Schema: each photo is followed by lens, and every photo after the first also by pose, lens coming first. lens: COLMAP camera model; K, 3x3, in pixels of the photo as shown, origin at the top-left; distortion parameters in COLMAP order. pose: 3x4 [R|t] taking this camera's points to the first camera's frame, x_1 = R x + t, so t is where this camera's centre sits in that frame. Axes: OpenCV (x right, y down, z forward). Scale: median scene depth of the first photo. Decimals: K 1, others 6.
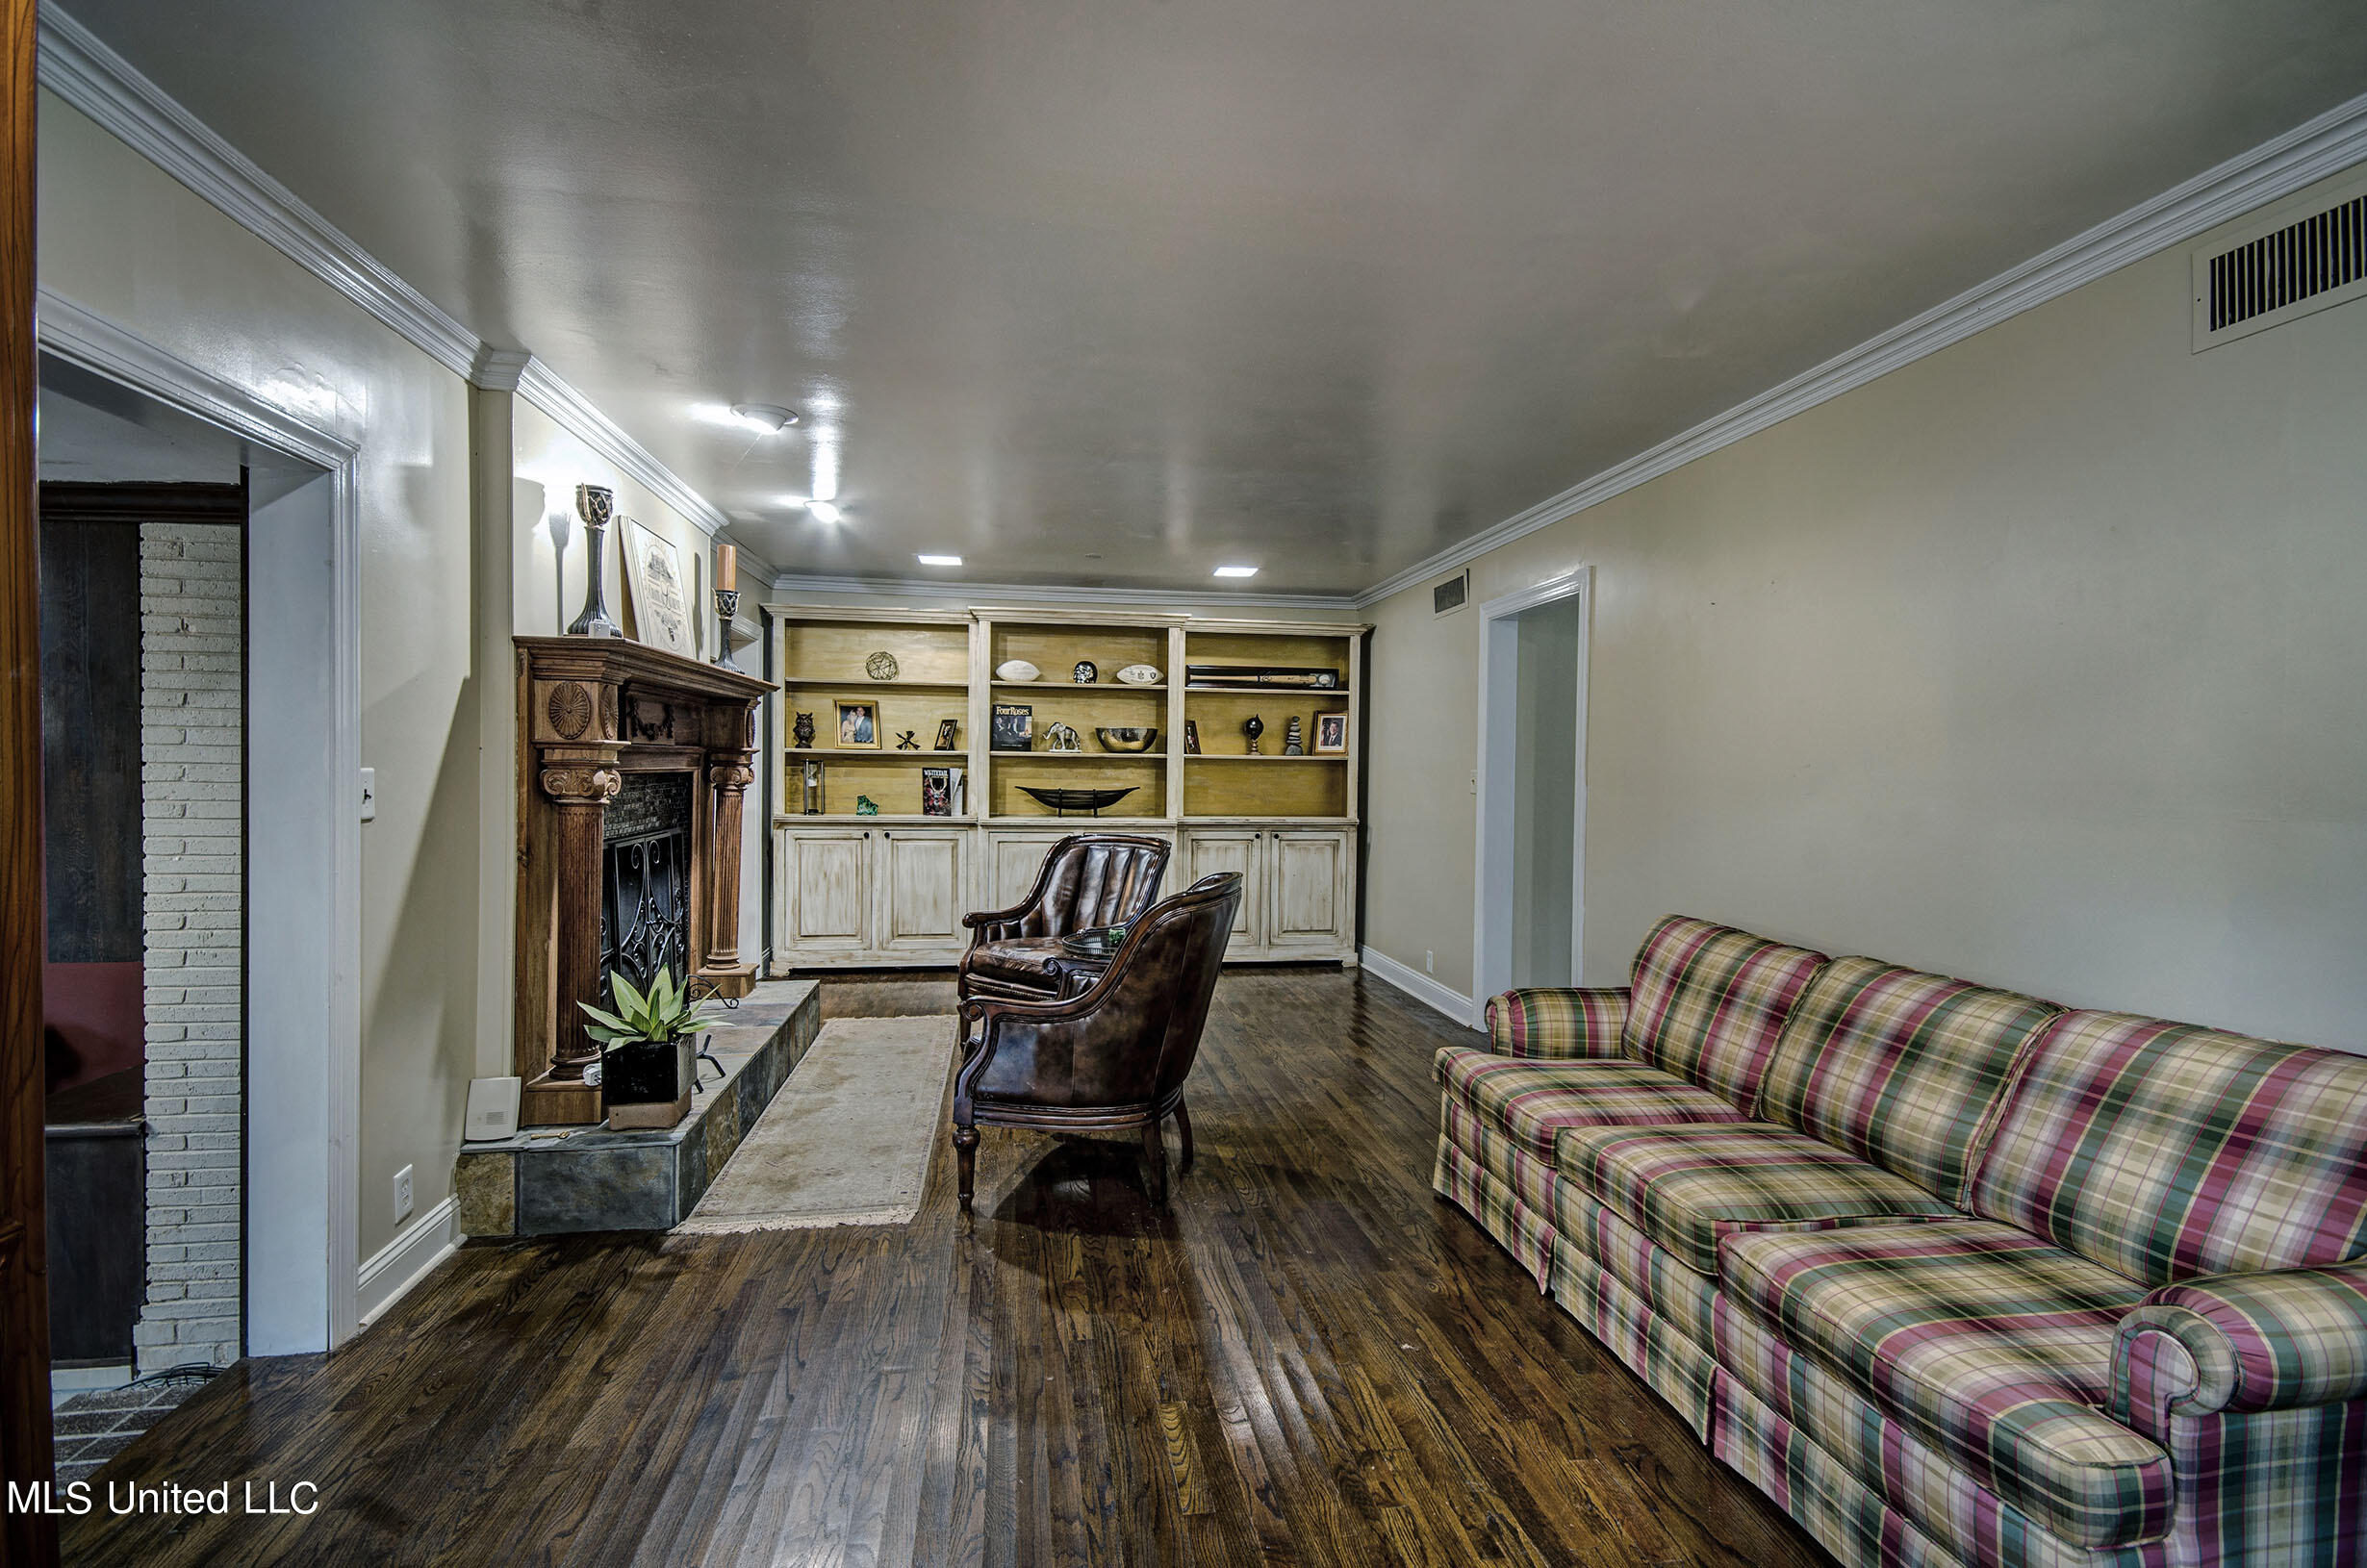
lens RADIAL K [[1060.1, 0, 1155.4], [0, 1060.1, 796.2], [0, 0, 1]] dist [0.023009, 0.000249]
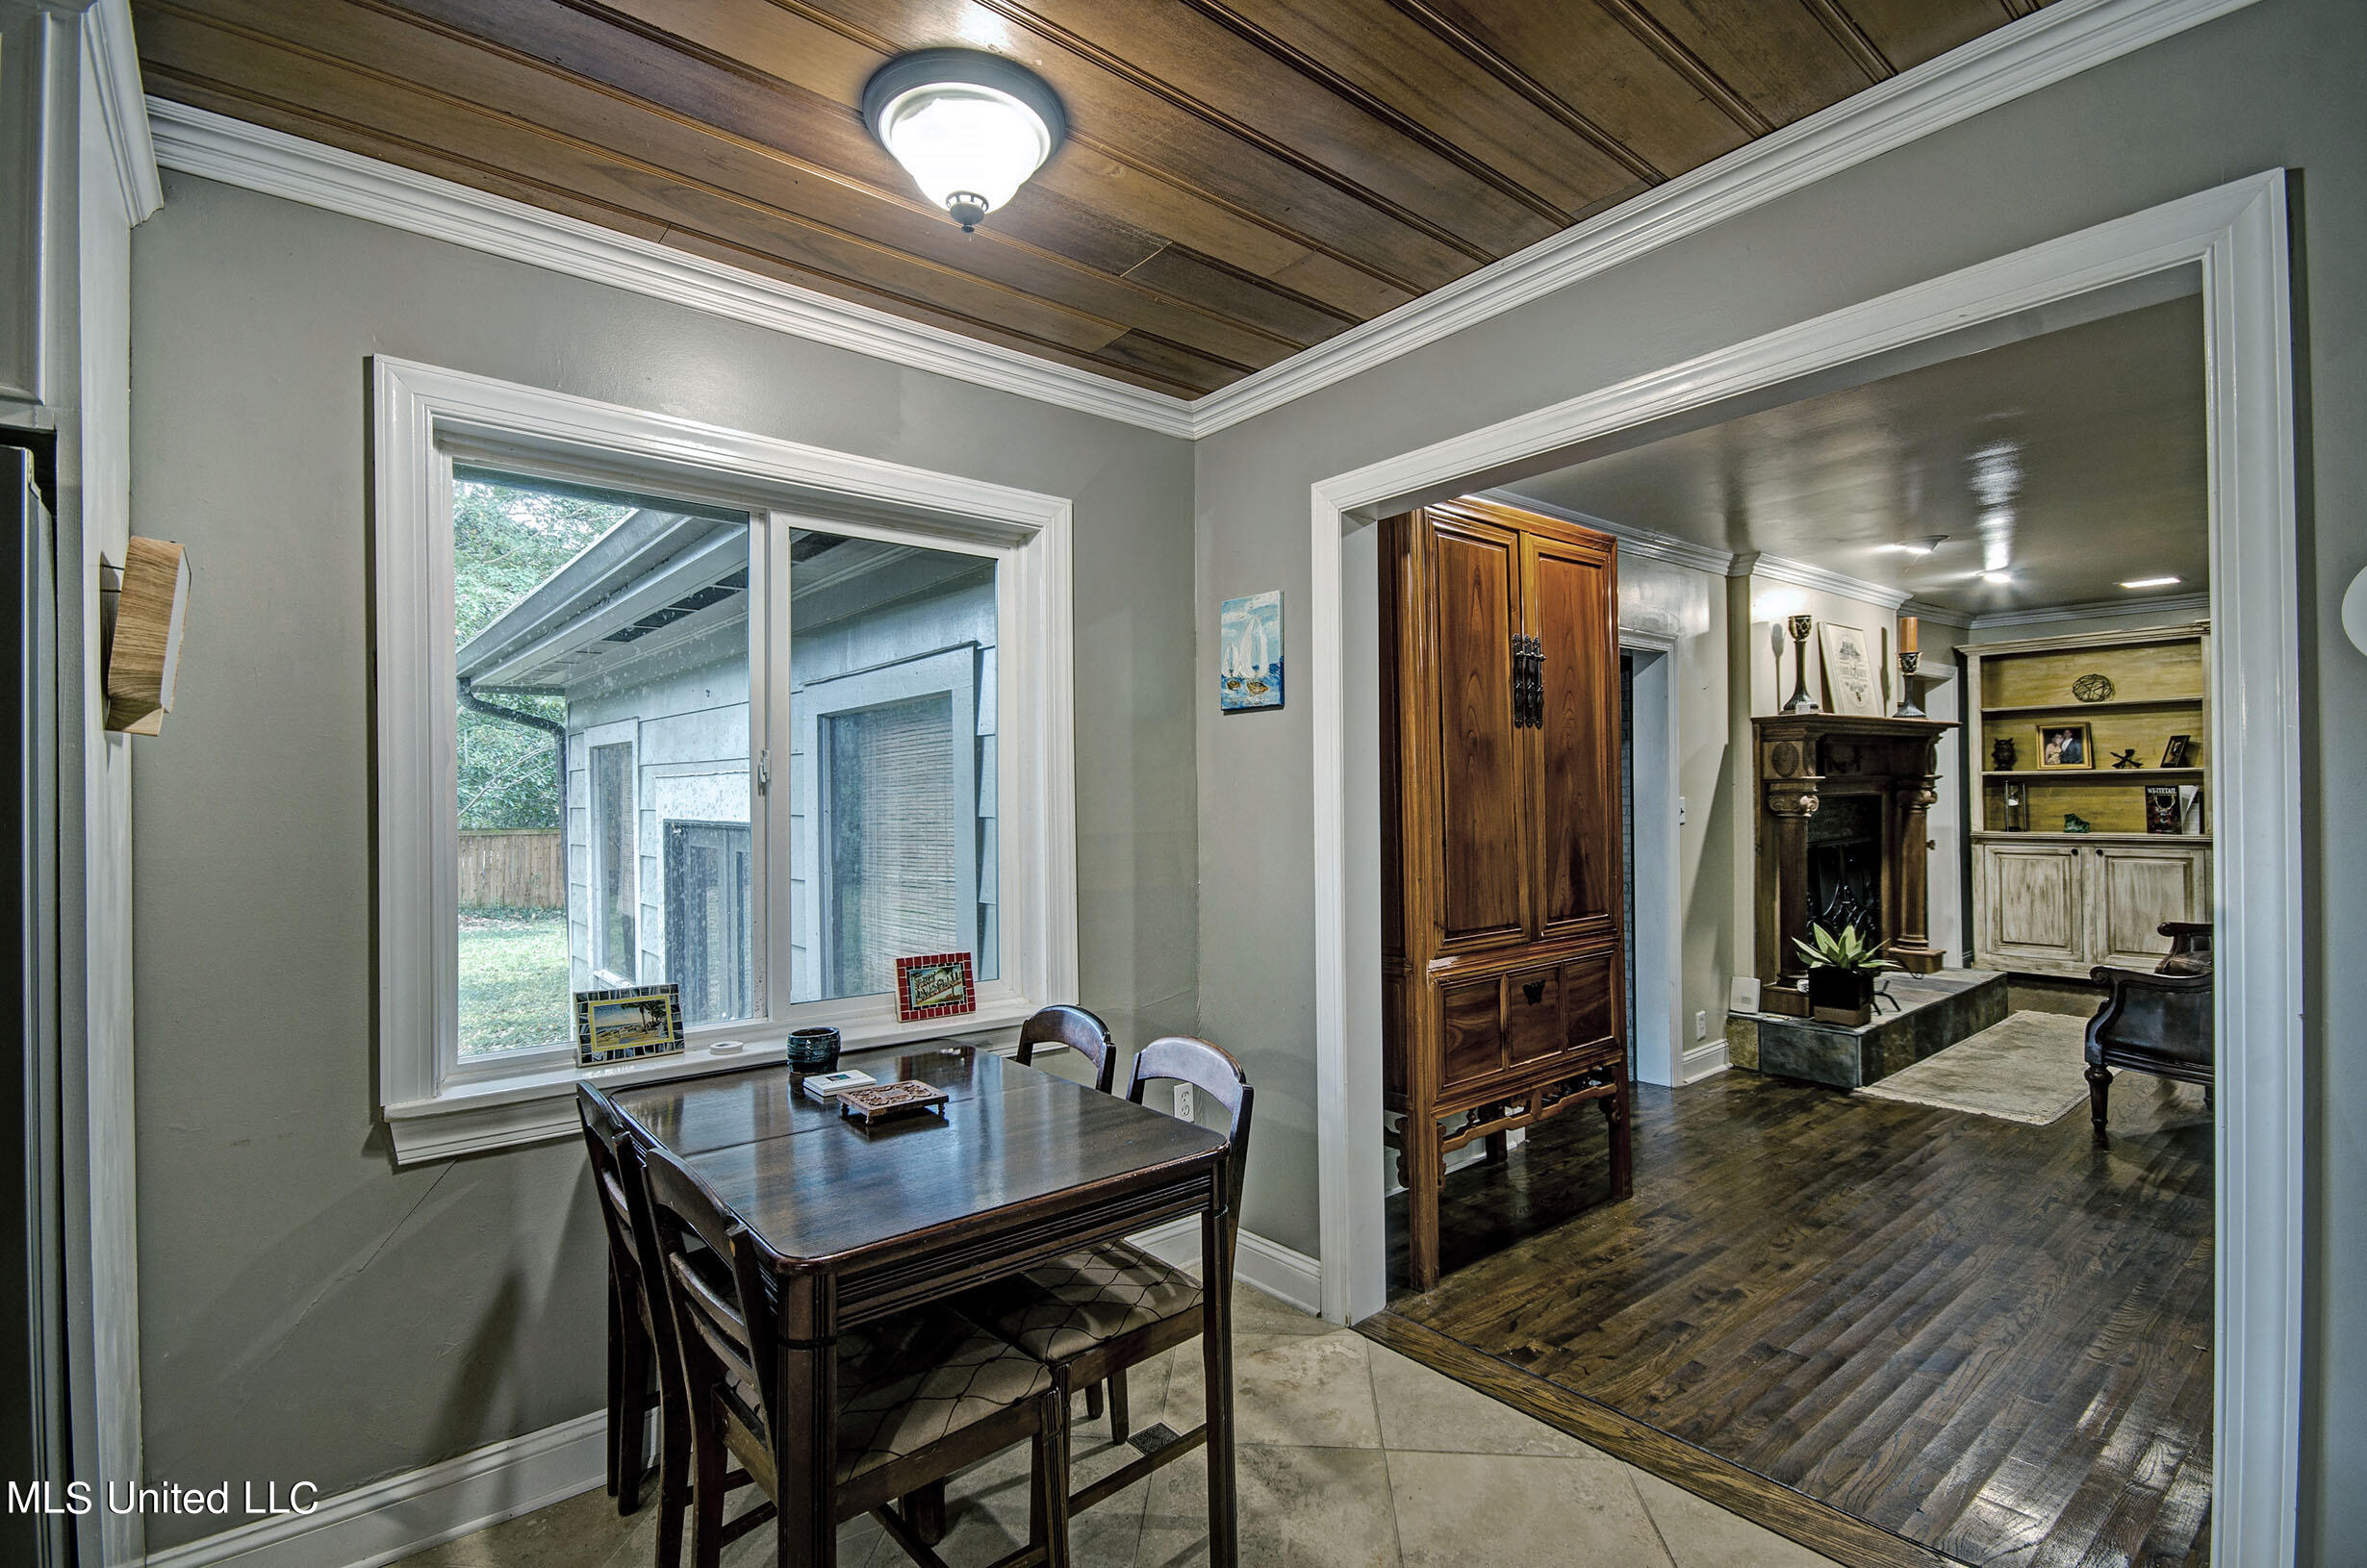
lens RADIAL K [[1114.1, 0, 1165.9], [0, 1114.1, 786.5], [0, 0, 1]] dist [0.012013, 0.000920]
pose [[0.526253, -0.024232, -0.849983, 0.247304], [-0.001531, 0.999565, -0.029444, 0.007945], [0.850327, 0.016797, 0.525987, -0.428644]]
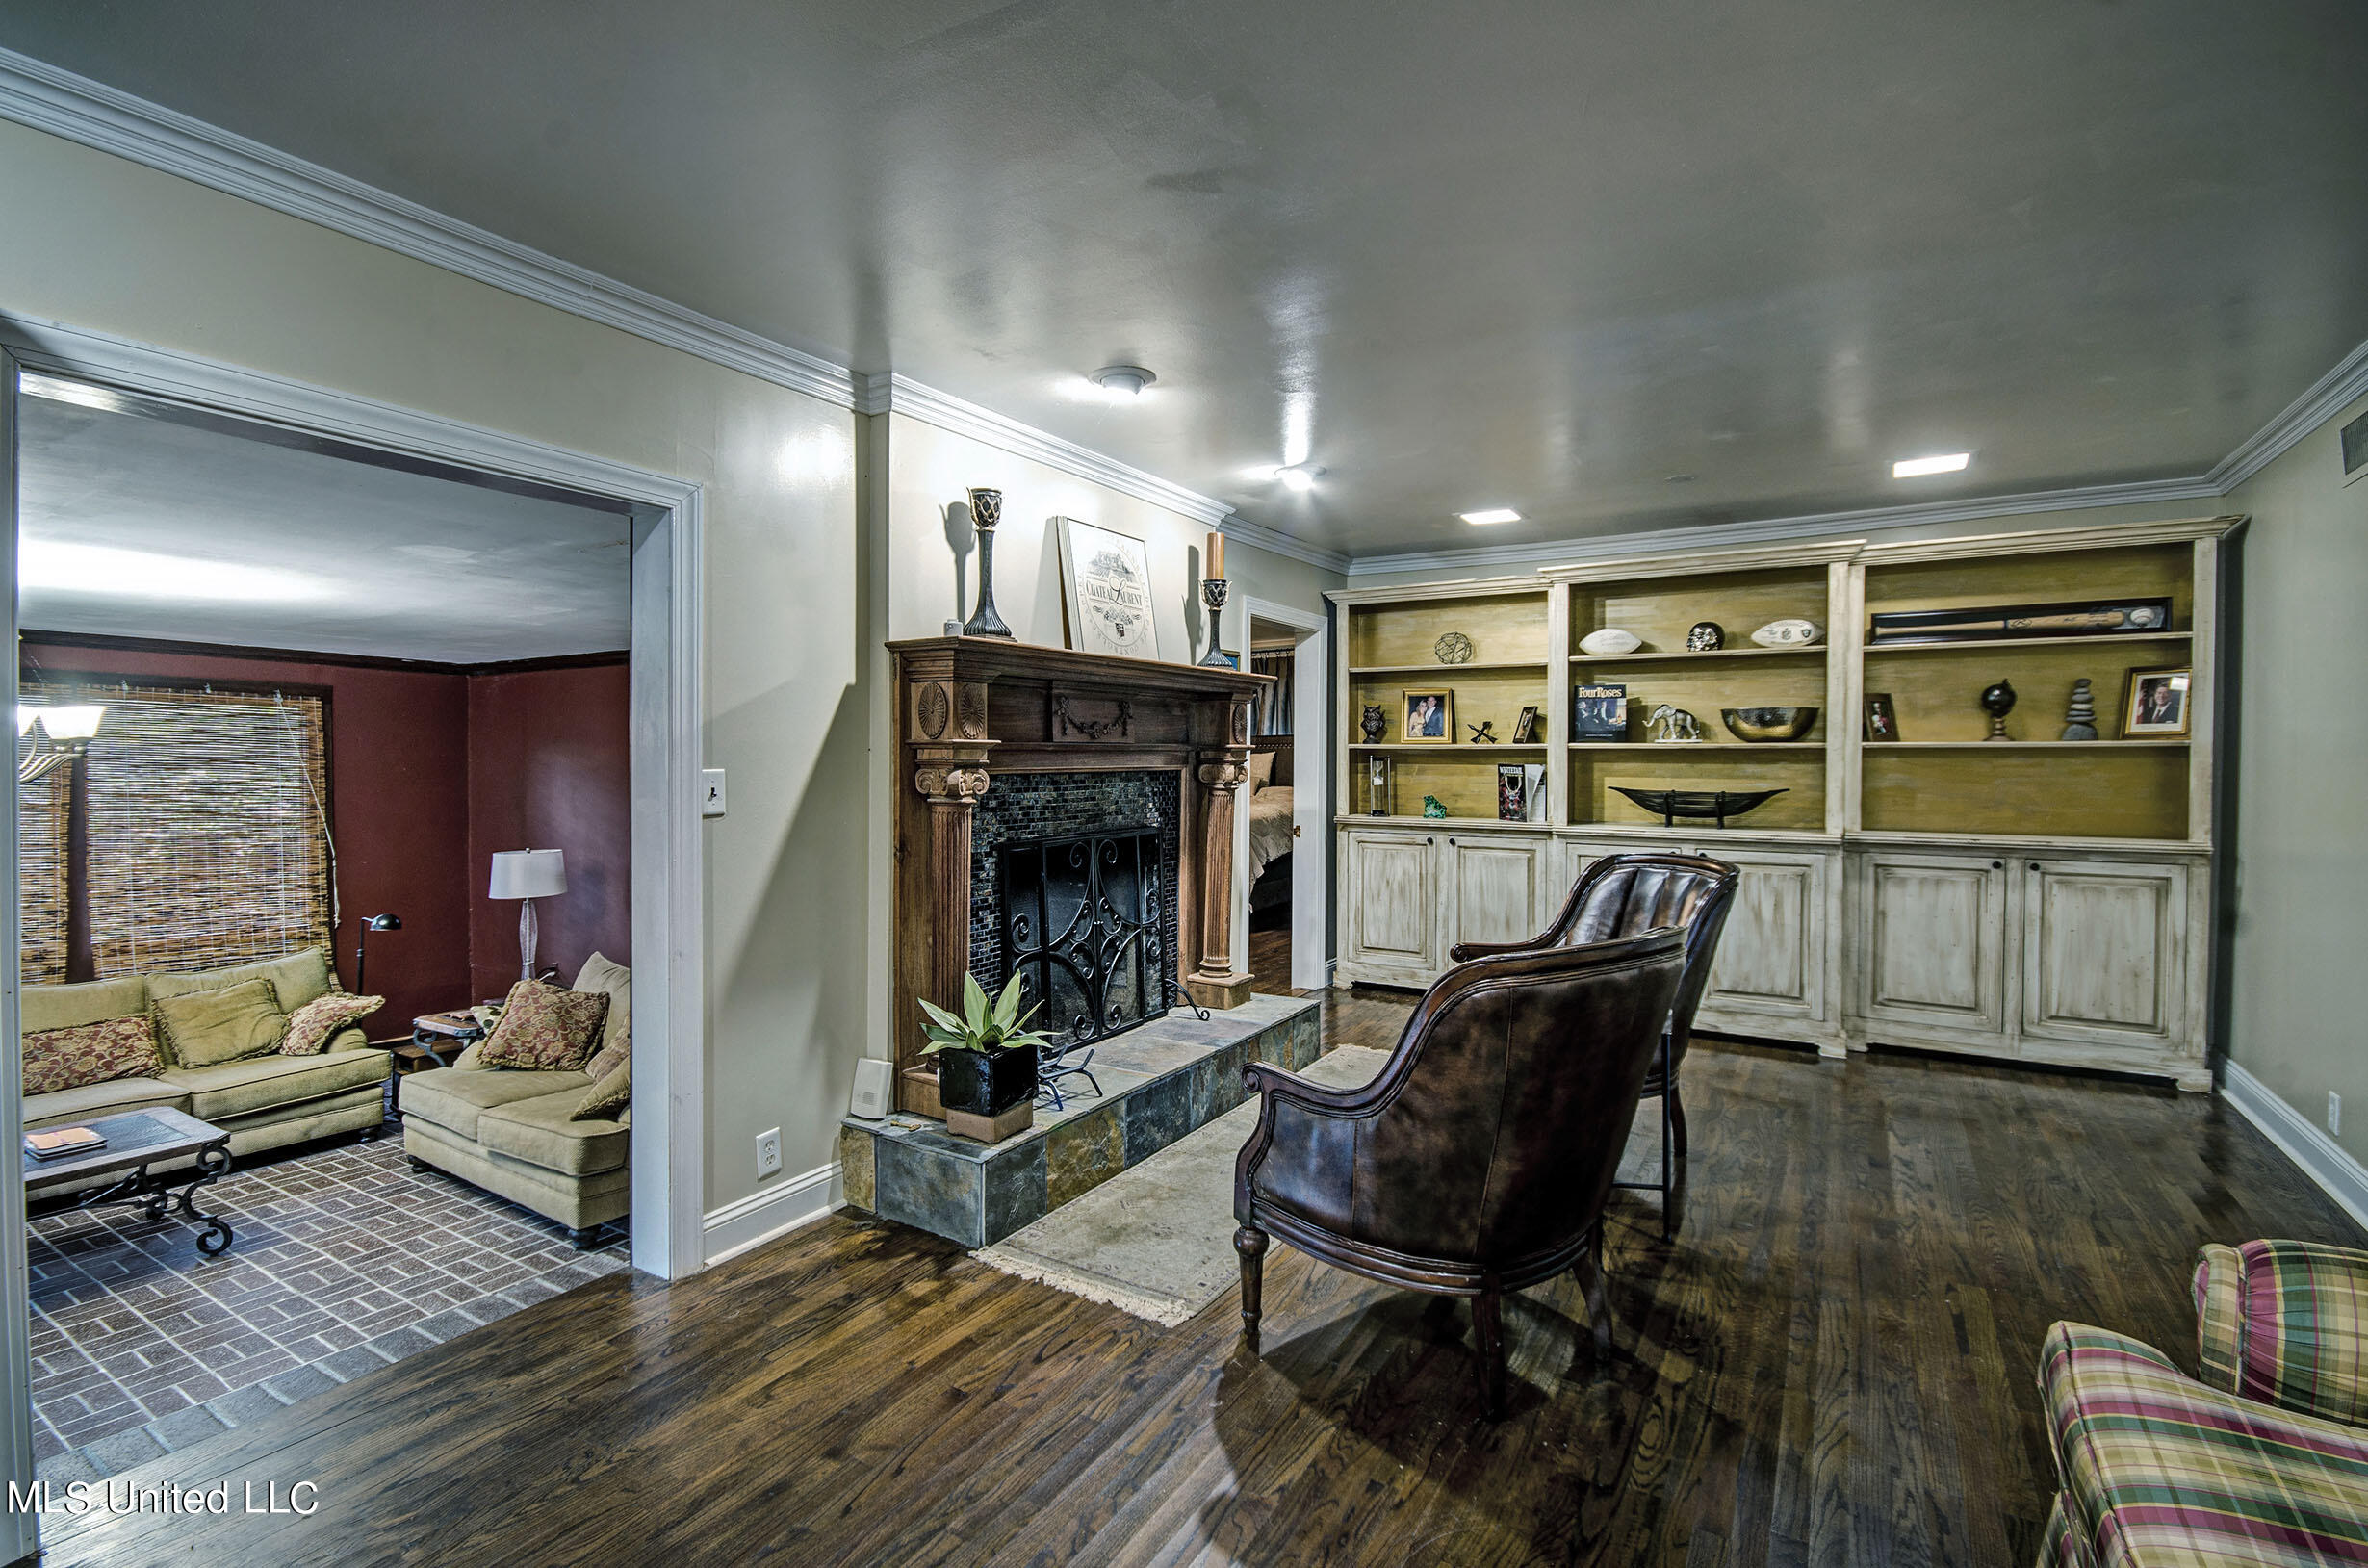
lens RADIAL K [[1072.5, 0, 1184.0], [0, 1072.5, 784.0], [0, 0, 1]] dist [0.000356, -0.000014]
pose [[0.766669, 0.004501, -0.642027, 0.178666], [-0.010400, 0.999931, -0.005409, -0.004650], [0.641959, 0.010824, 0.766663, 0.225606]]
